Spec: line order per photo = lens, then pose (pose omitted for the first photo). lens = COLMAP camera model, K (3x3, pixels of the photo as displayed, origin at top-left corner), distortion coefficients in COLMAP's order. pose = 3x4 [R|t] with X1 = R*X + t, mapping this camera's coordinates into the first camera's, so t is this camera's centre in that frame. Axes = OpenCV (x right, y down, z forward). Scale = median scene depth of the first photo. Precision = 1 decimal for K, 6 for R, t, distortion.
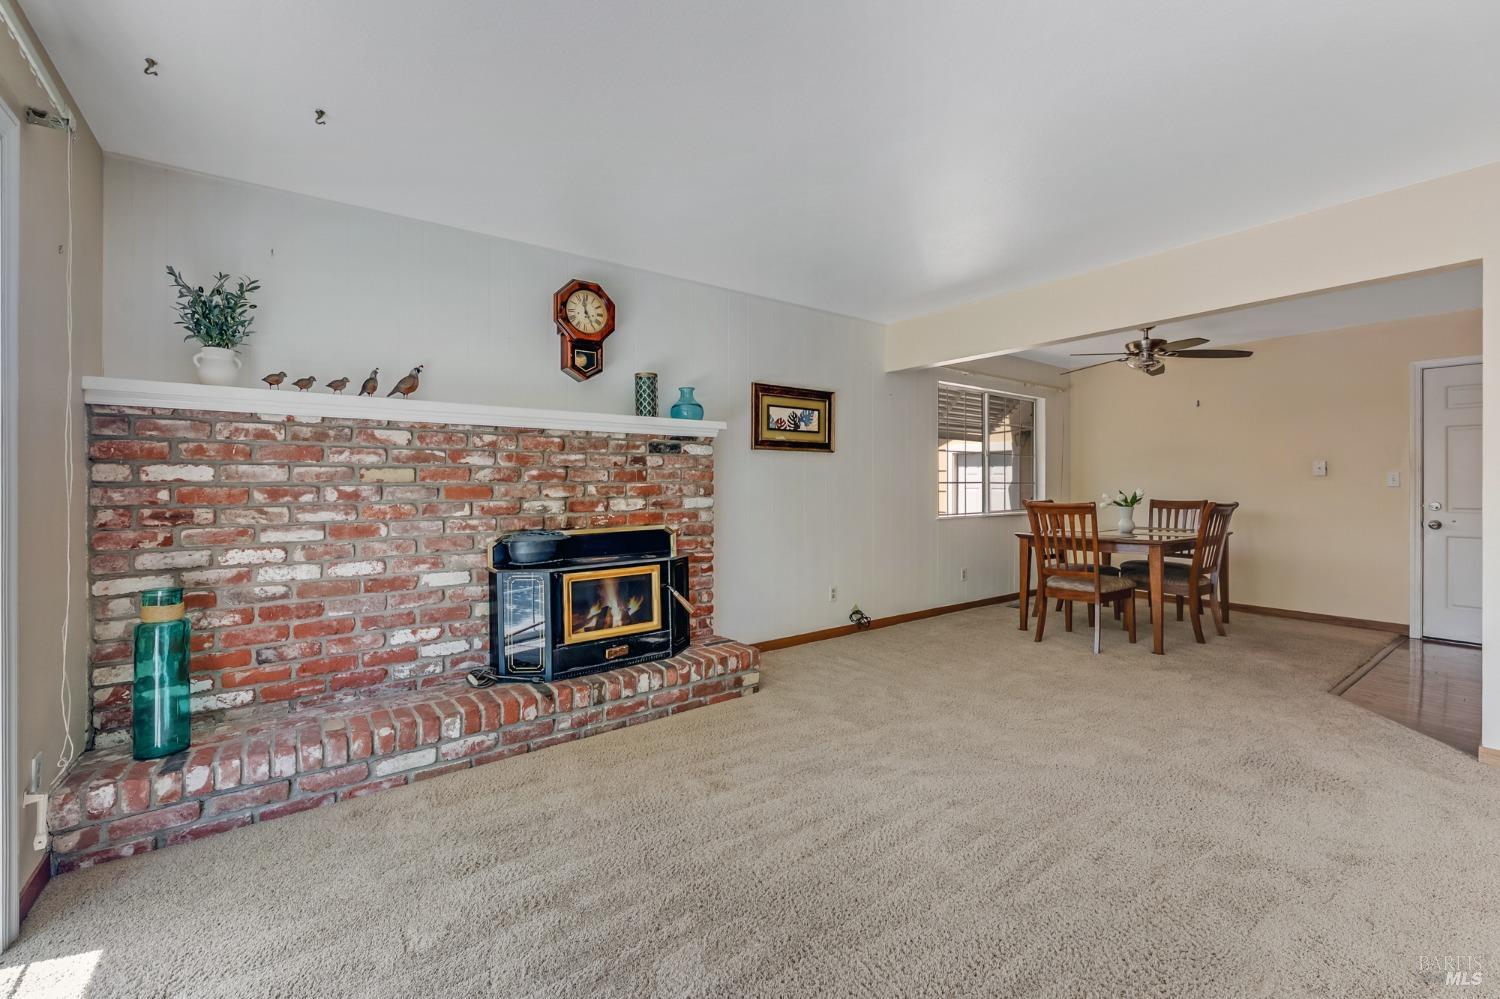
lens RADIAL K [[613.2, 0, 764.9], [0, 613.2, 485.0], [0, 0, 1]] dist [-0.004194, 0.001474]
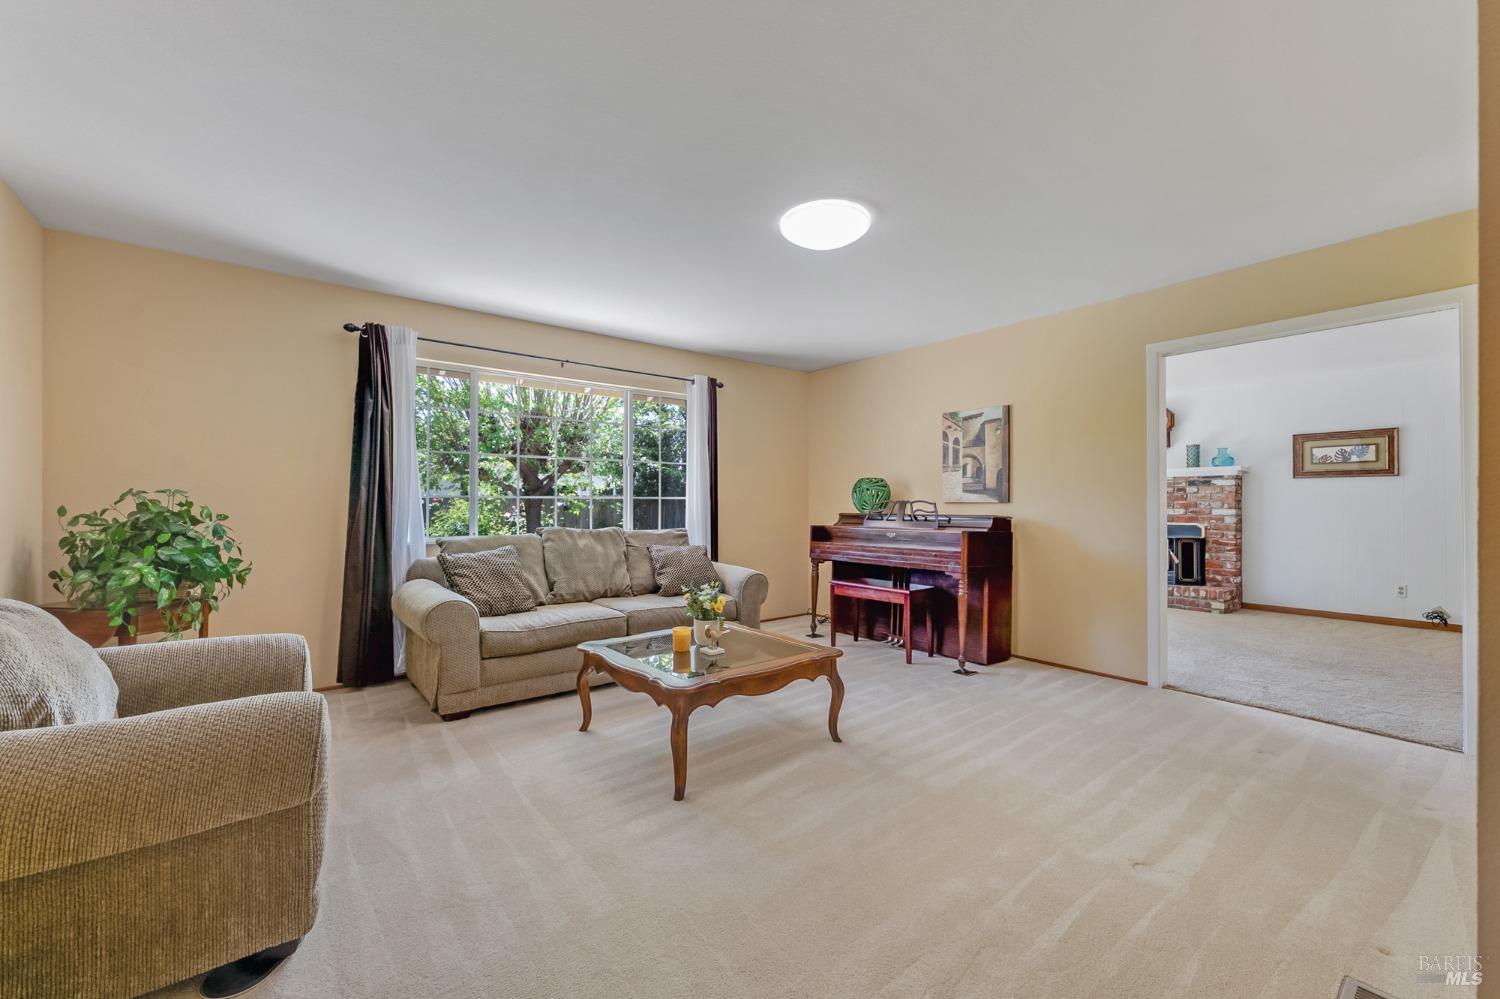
lens RADIAL K [[613.2, 0, 762.3], [0, 613.2, 501.0], [0, 0, 1]] dist [-0.004194, 0.001474]
pose [[0.047511, -0.006023, -0.998853, 1.957661], [-0.003517, 0.999975, -0.006197, 0.014823], [0.998865, 0.003807, 0.047489, -0.523722]]
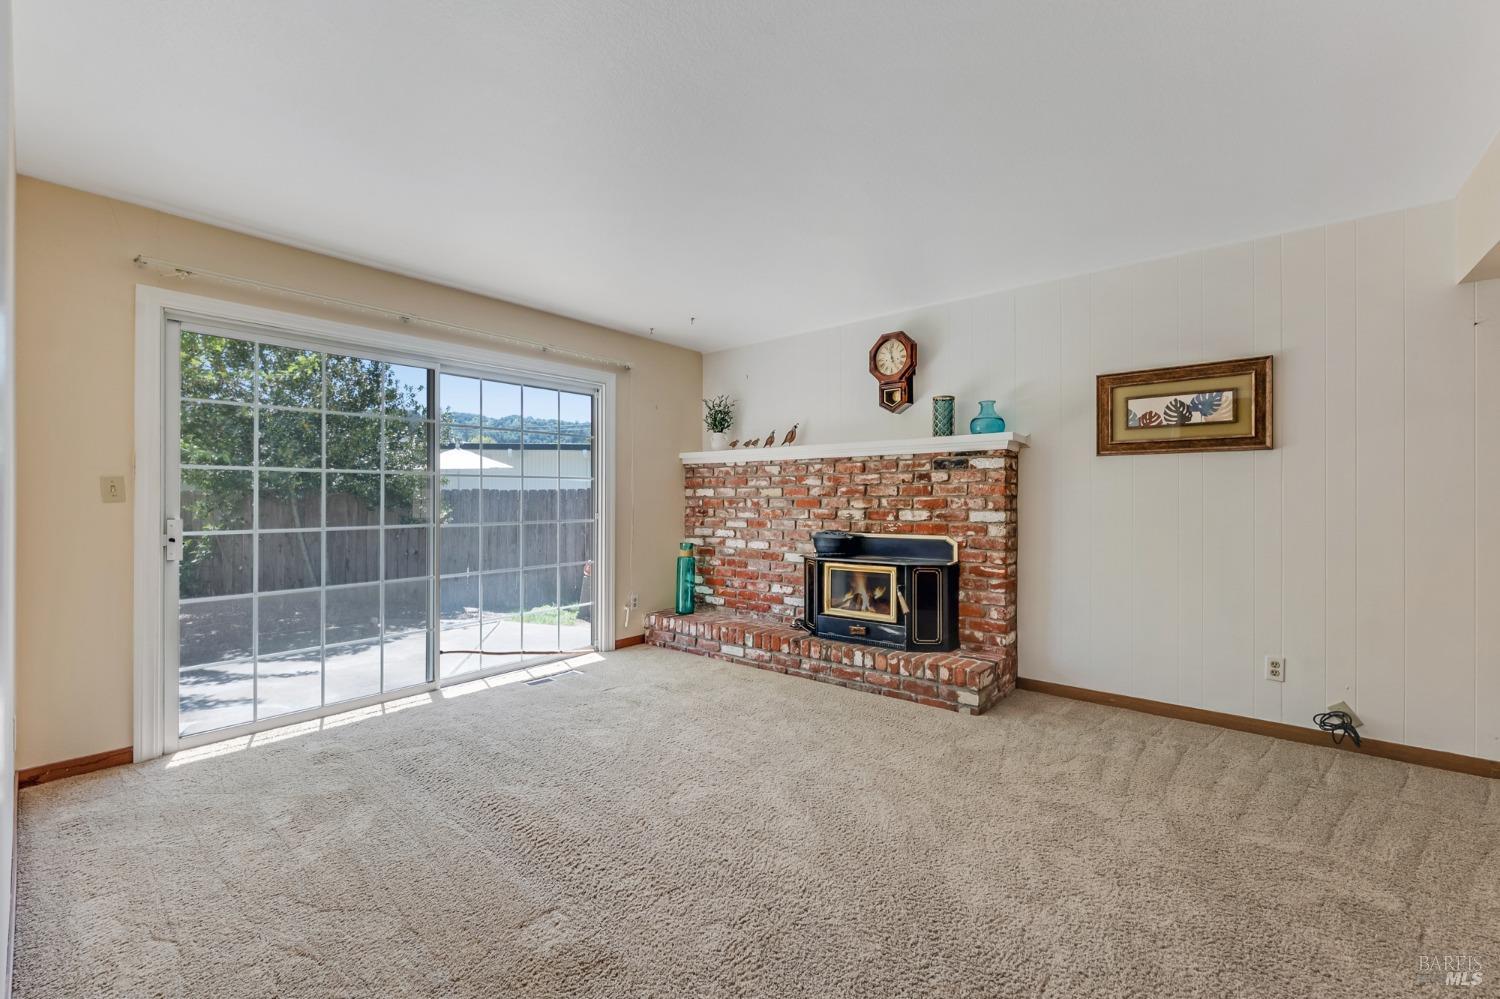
lens RADIAL K [[613.2, 0, 748.2], [0, 613.2, 499.2], [0, 0, 1]] dist [-0.004194, 0.001474]
pose [[0.233992, 0.003092, -0.972234, 0.924759], [-0.002803, 0.999993, 0.002506, -0.001019], [0.972235, 0.002139, 0.233999, 0.478037]]
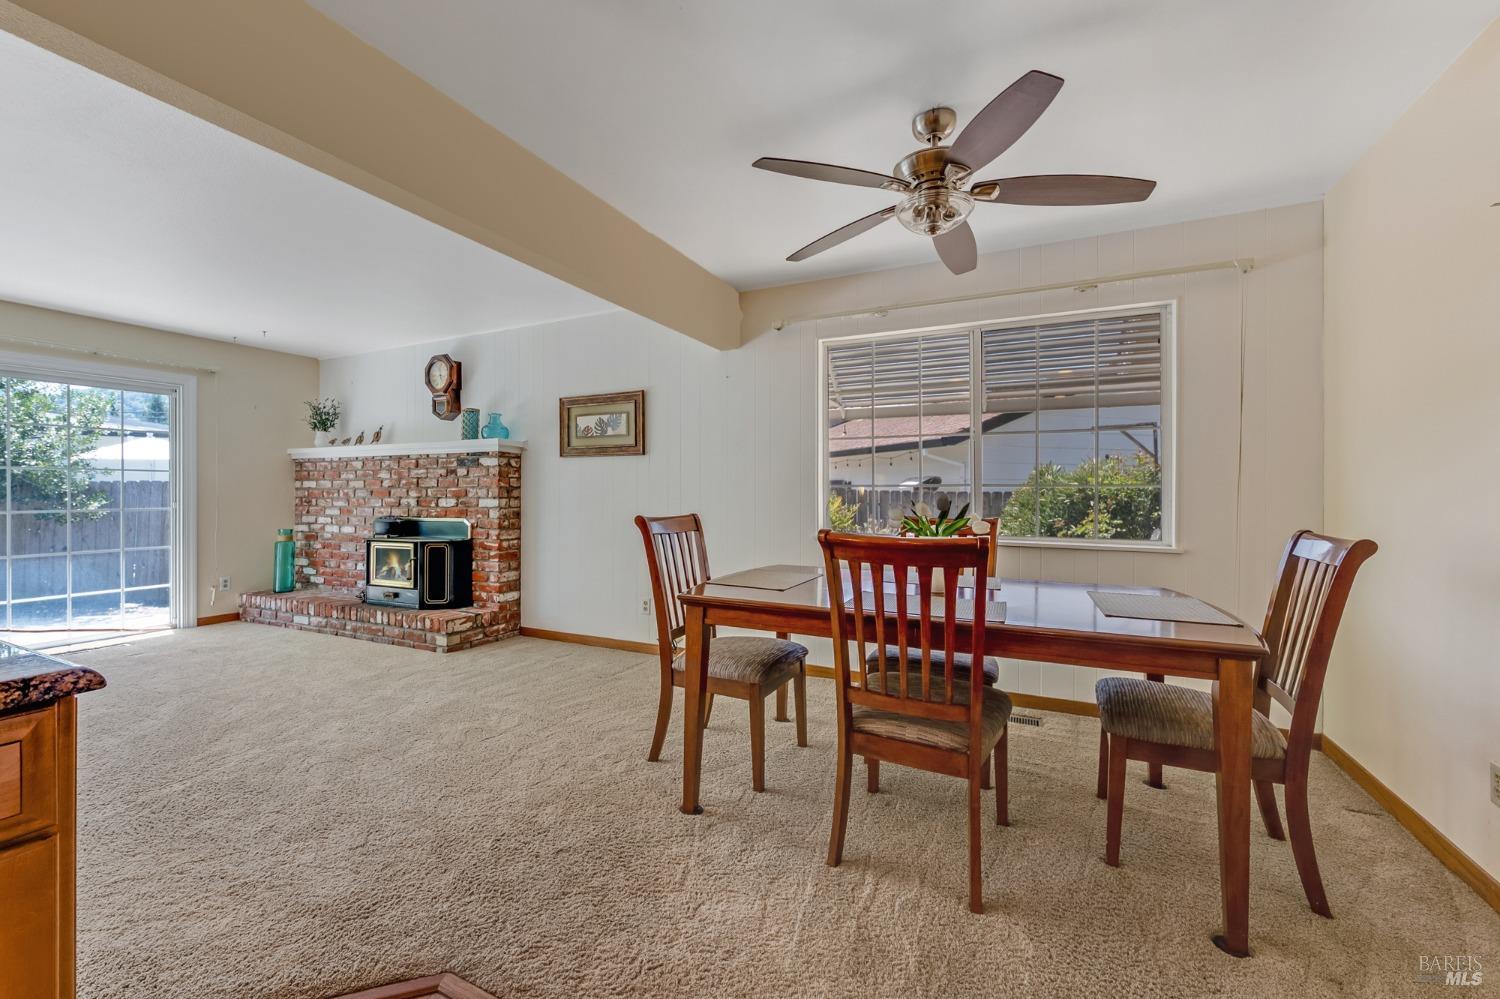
lens RADIAL K [[613.2, 0, 742.3], [0, 613.2, 492.2], [0, 0, 1]] dist [-0.004194, 0.001474]
pose [[0.454910, 0.004265, -0.890527, 1.540598], [-0.002262, 0.999991, 0.003634, 0.000087], [0.890534, 0.000361, 0.454916, 1.078926]]
